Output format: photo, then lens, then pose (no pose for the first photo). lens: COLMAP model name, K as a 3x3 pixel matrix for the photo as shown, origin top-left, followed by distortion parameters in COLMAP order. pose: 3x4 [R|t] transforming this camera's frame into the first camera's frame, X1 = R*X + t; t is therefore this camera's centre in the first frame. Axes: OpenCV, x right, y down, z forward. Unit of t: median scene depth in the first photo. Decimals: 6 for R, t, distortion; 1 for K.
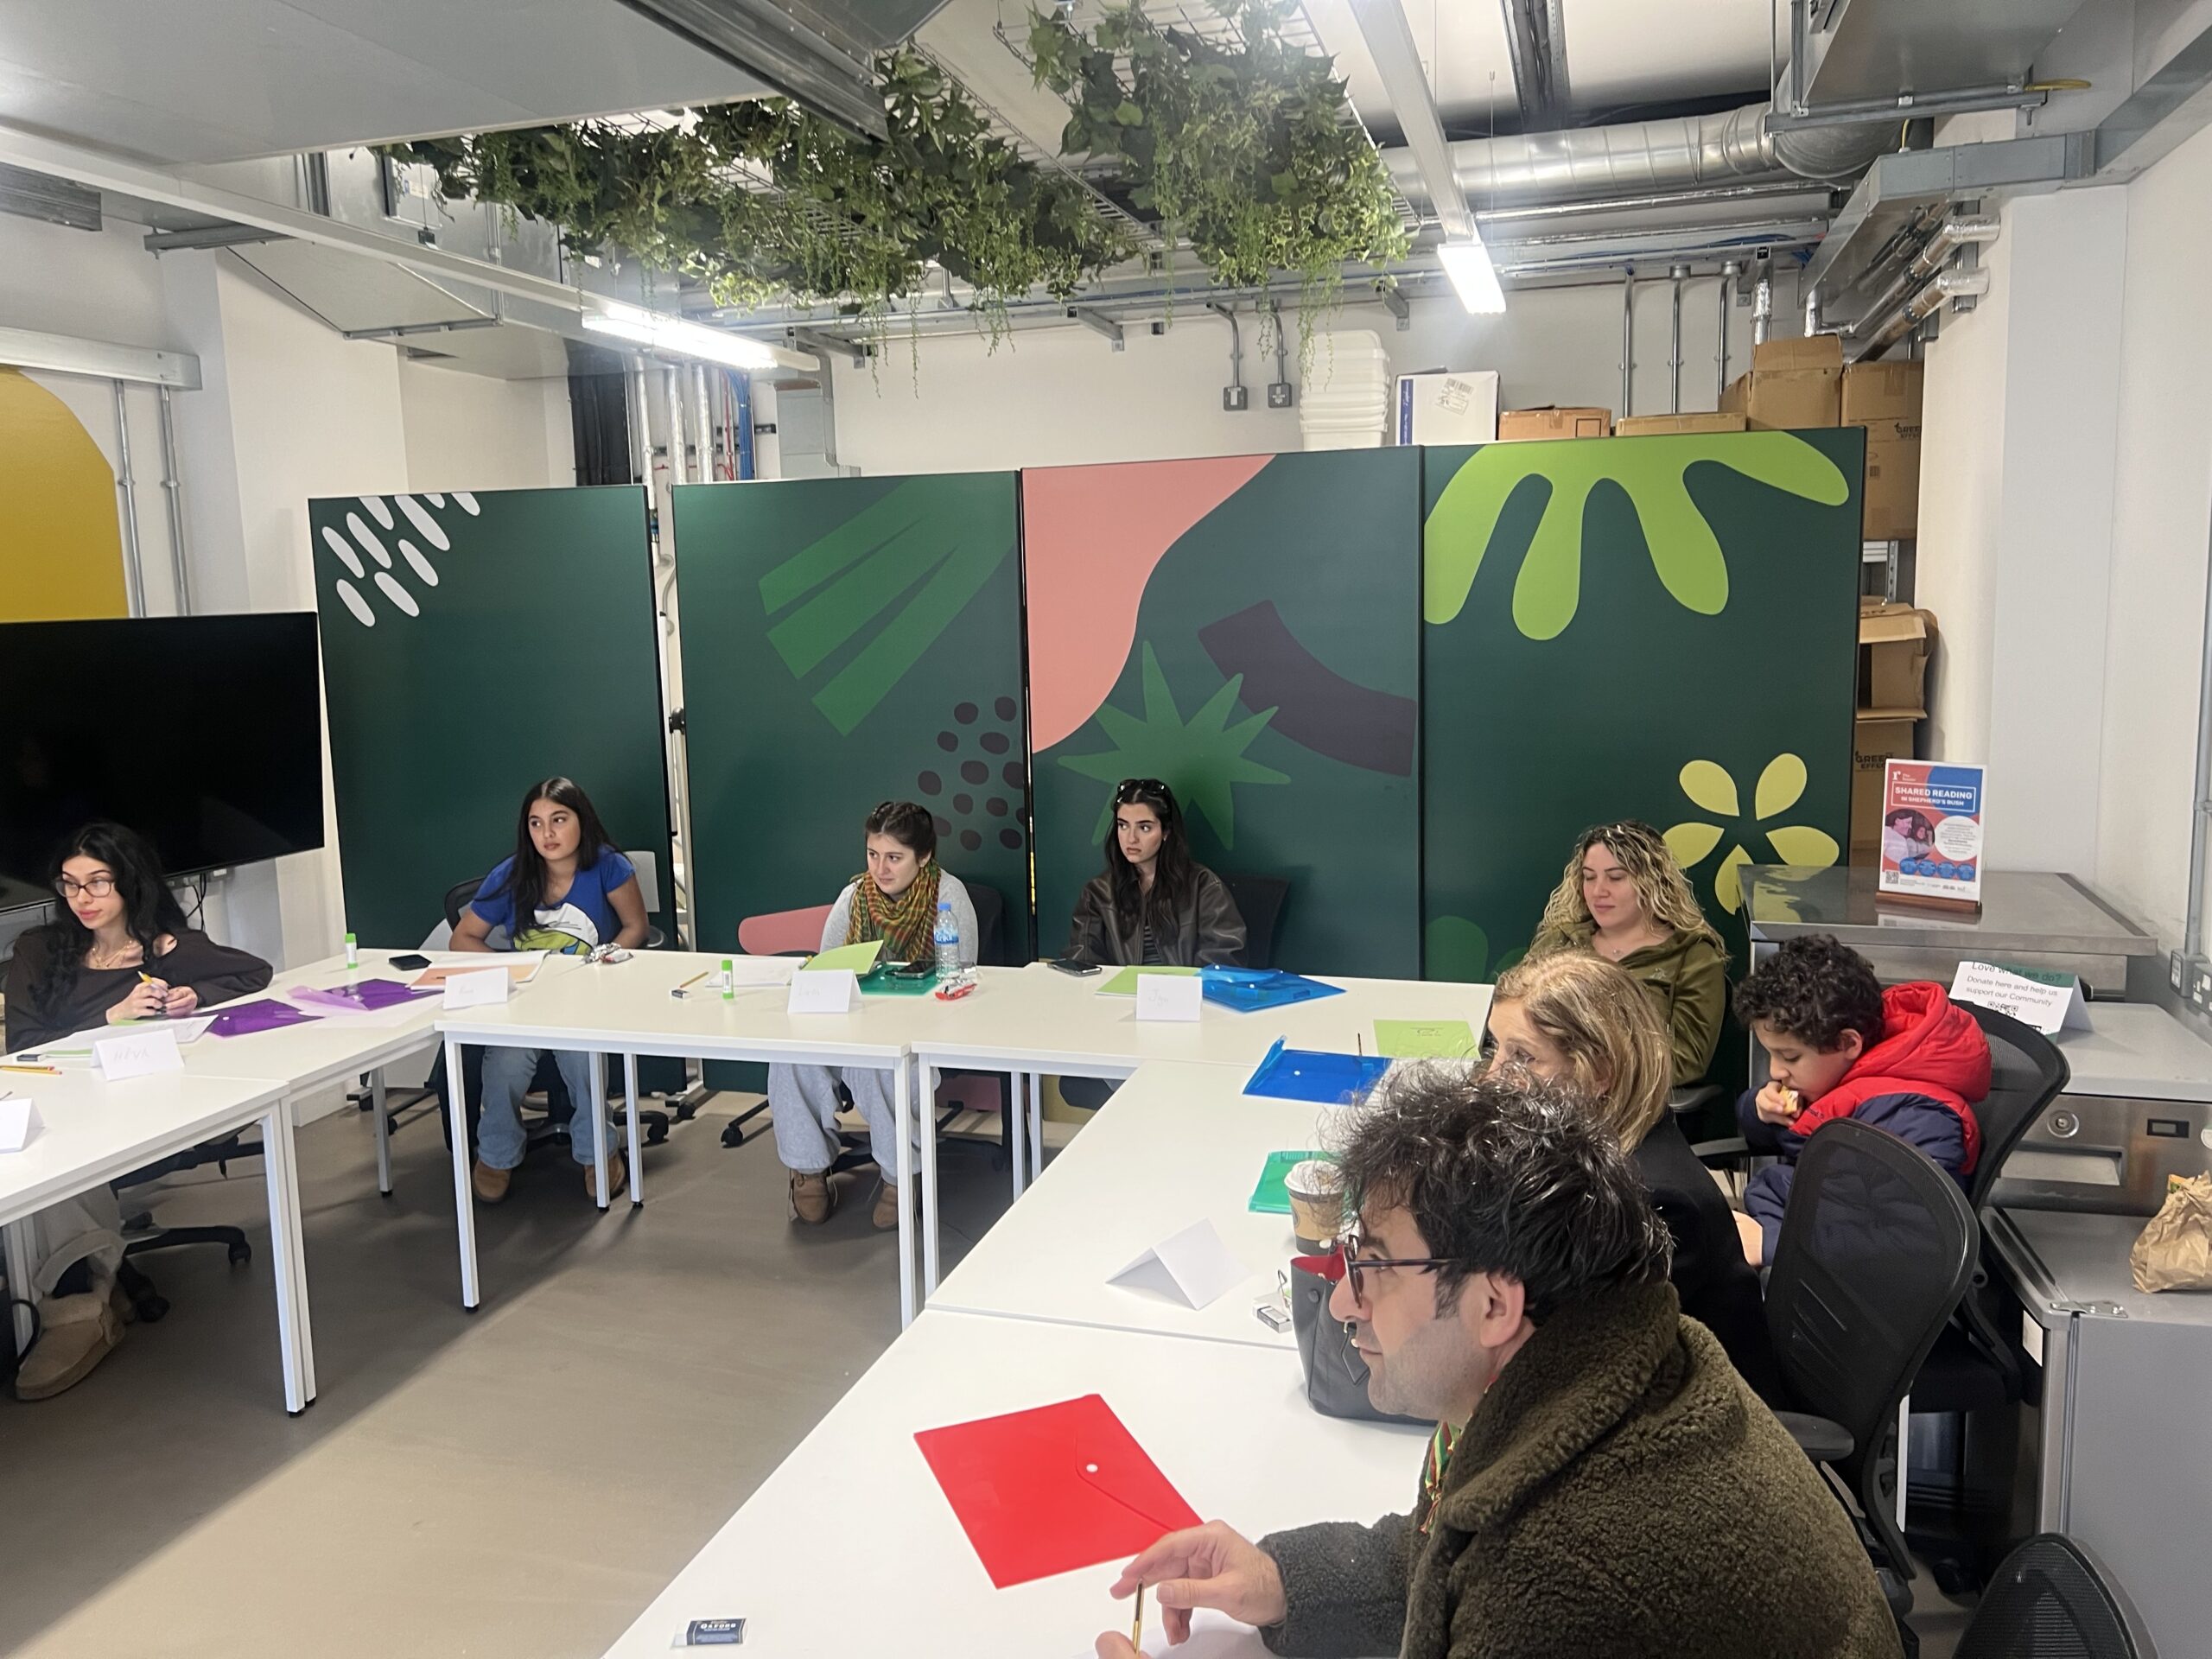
lens RADIAL K [[1647.6, 0, 1113.9], [0, 1647.6, 824.4], [0, 0, 1]] dist [0.043443, -0.055608]
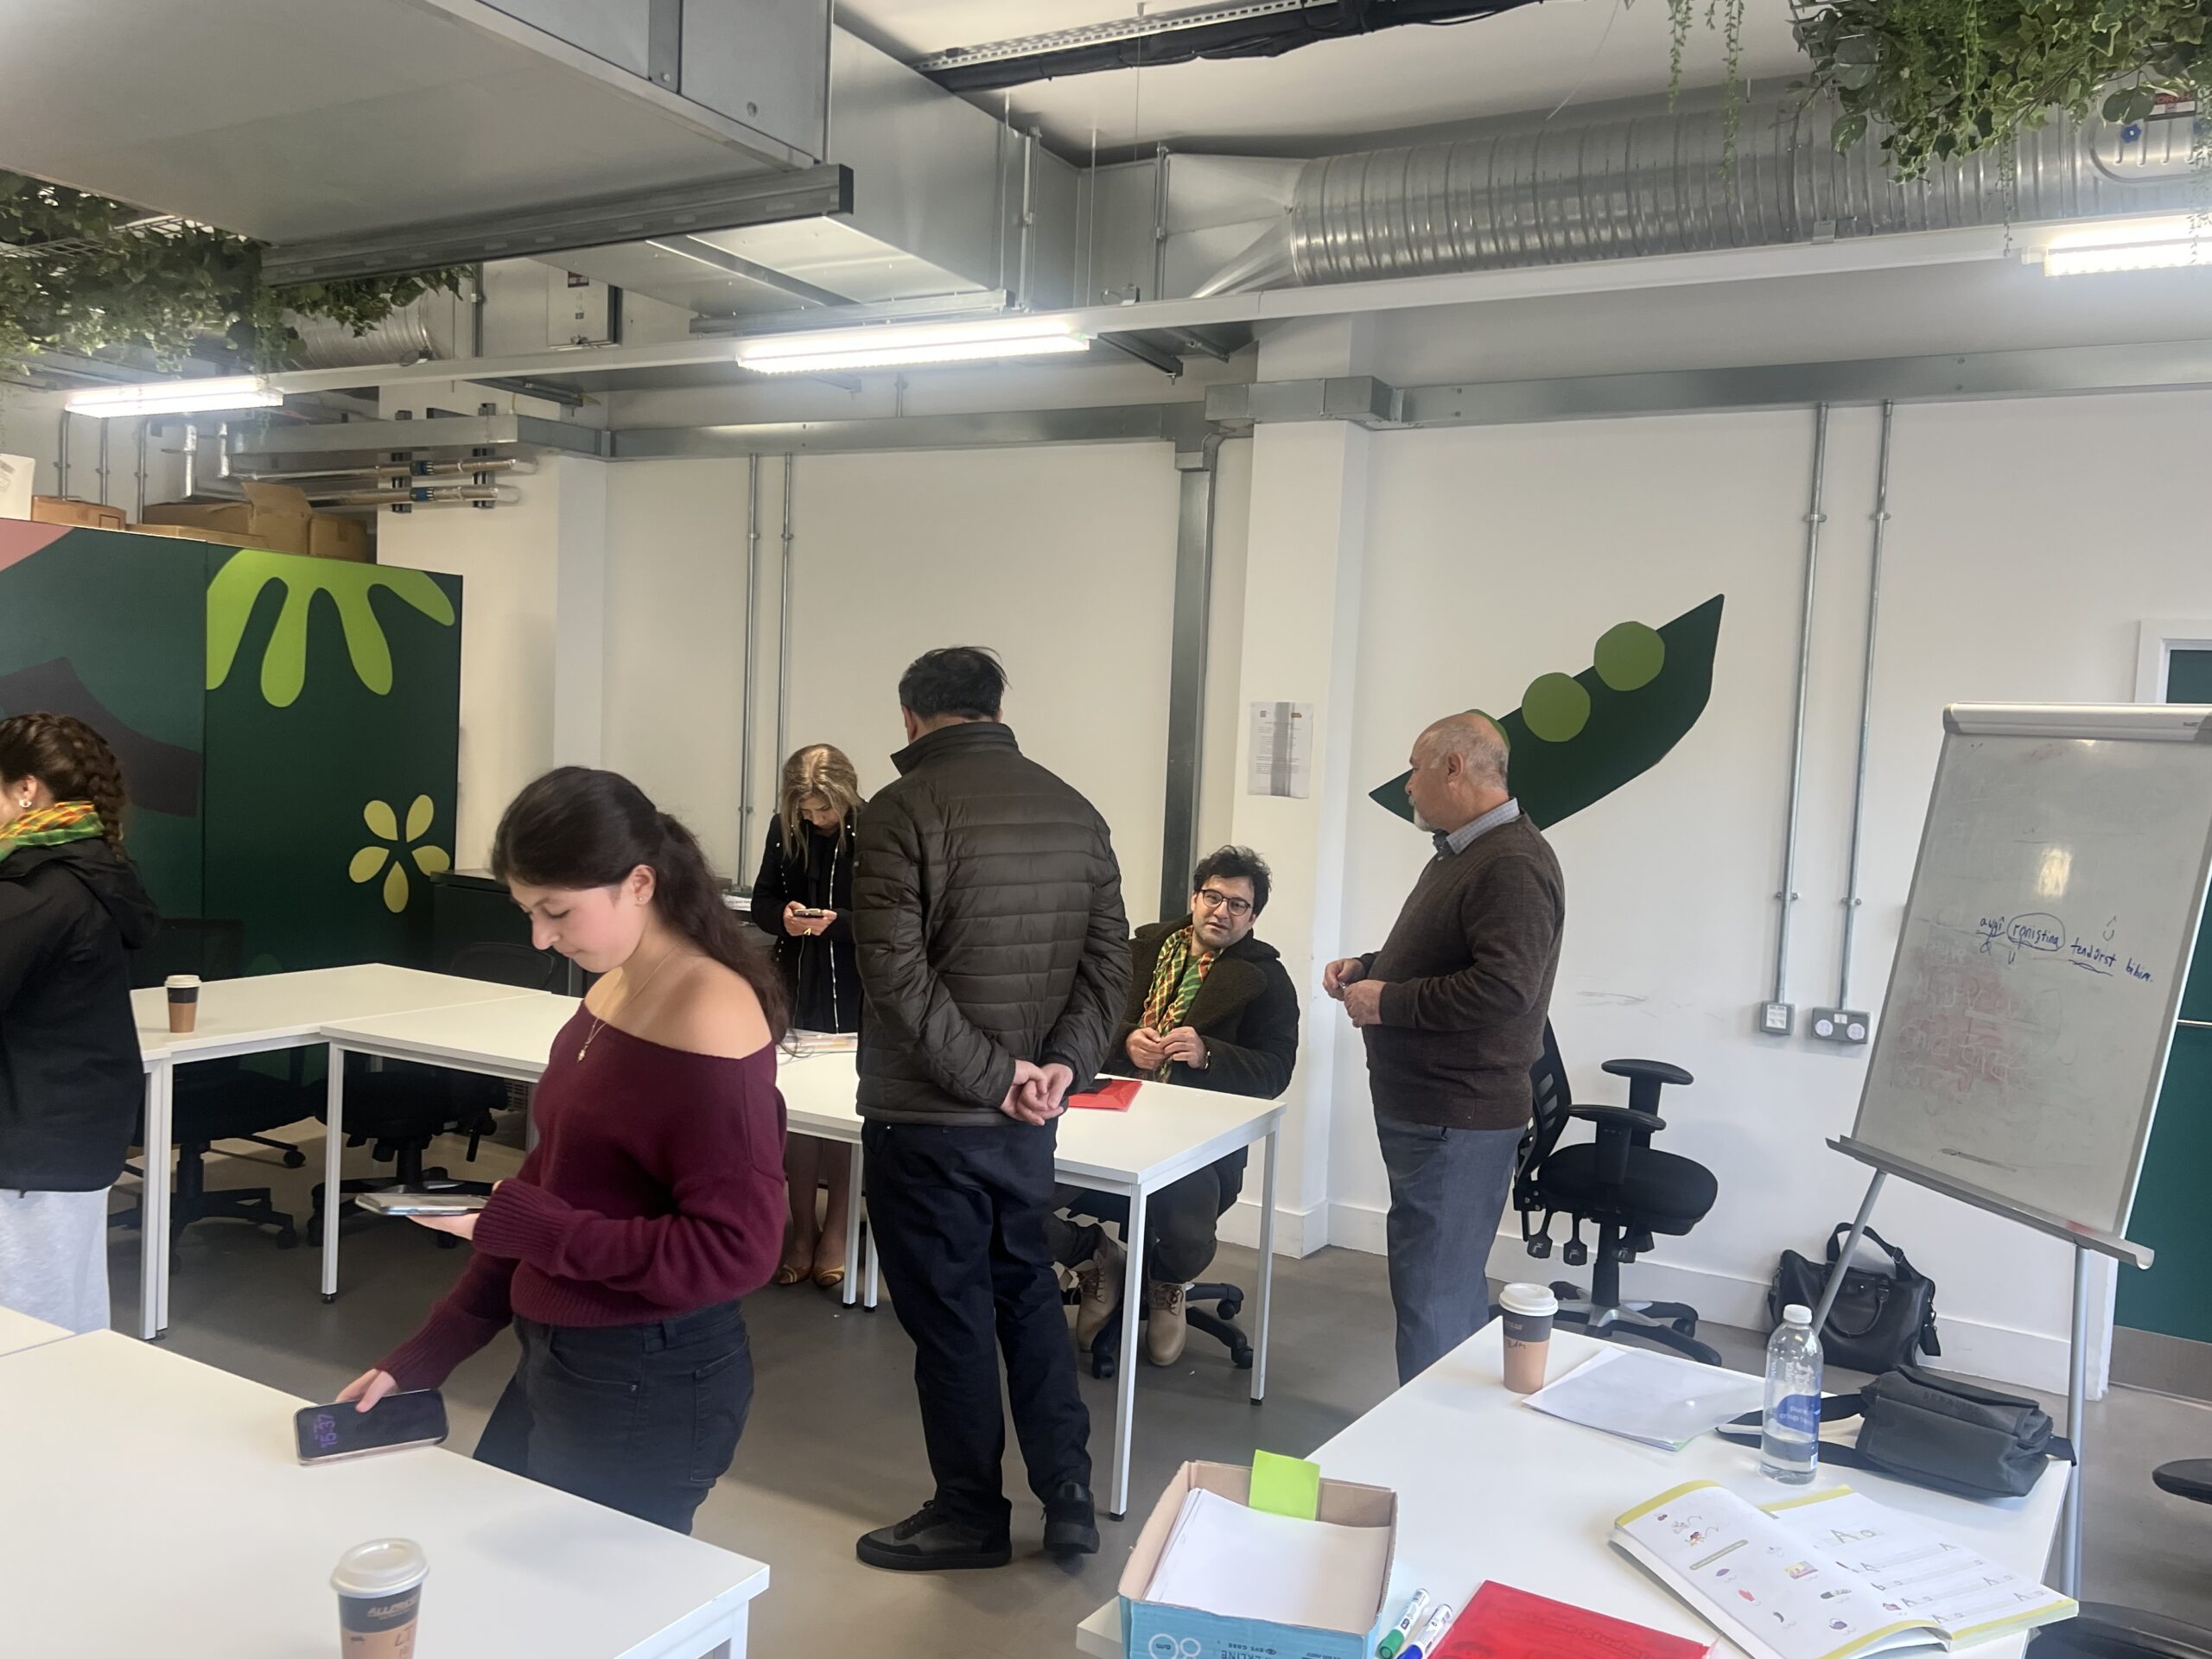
lens RADIAL K [[1739.0, 0, 1115.4], [0, 1739.0, 853.7], [0, 0, 1]] dist [0.028172, -0.018665]
pose [[0.210622, -0.034906, 0.976944, -0.882105], [0.077300, 0.996828, 0.018951, 0.023829], [-0.974507, 0.071526, 0.212652, 0.092905]]
